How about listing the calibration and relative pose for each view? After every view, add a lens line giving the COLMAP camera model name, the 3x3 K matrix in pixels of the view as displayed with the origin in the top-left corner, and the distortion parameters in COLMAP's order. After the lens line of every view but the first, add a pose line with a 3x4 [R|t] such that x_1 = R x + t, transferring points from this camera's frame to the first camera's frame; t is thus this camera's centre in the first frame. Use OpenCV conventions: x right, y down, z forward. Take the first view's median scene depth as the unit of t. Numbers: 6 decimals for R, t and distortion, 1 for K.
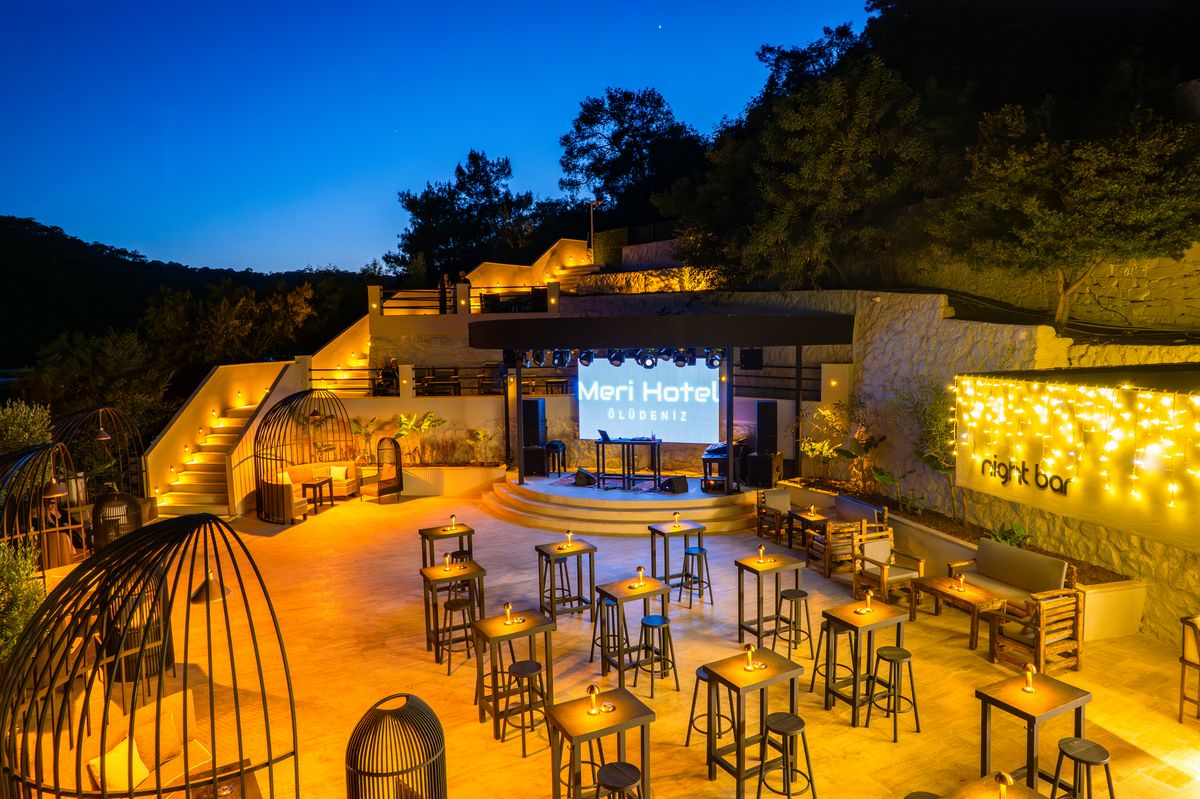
lens RADIAL K [[773.3, 0, 600.0], [0, 773.3, 399.5], [0, 0, 1]] dist [-0.077433, 0.066649]
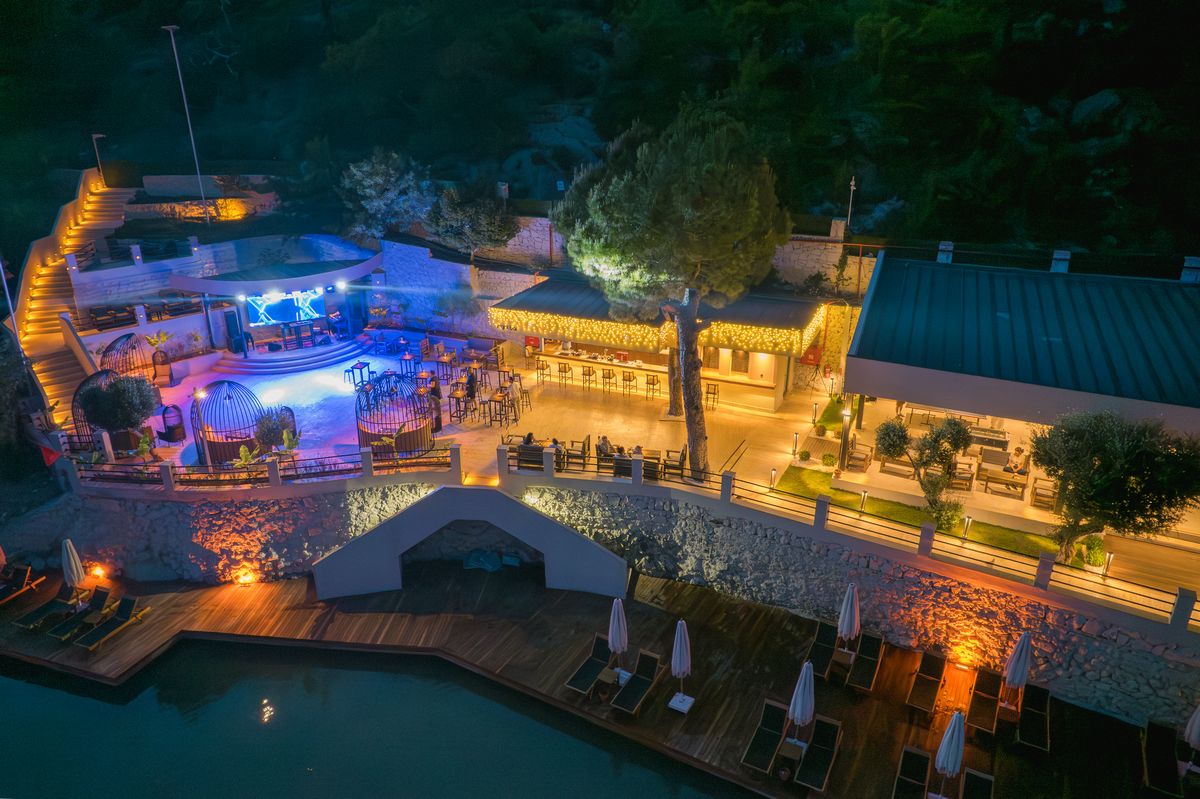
lens RADIAL K [[773.3, 0, 600.0], [0, 773.3, 399.5], [0, 0, 1]] dist [-0.077433, 0.066649]
pose [[0.620355, -0.273981, 0.734911, -1.392060], [0.057356, 0.950341, 0.305879, -0.460268], [-0.782222, -0.147602, 0.605263, -1.250032]]
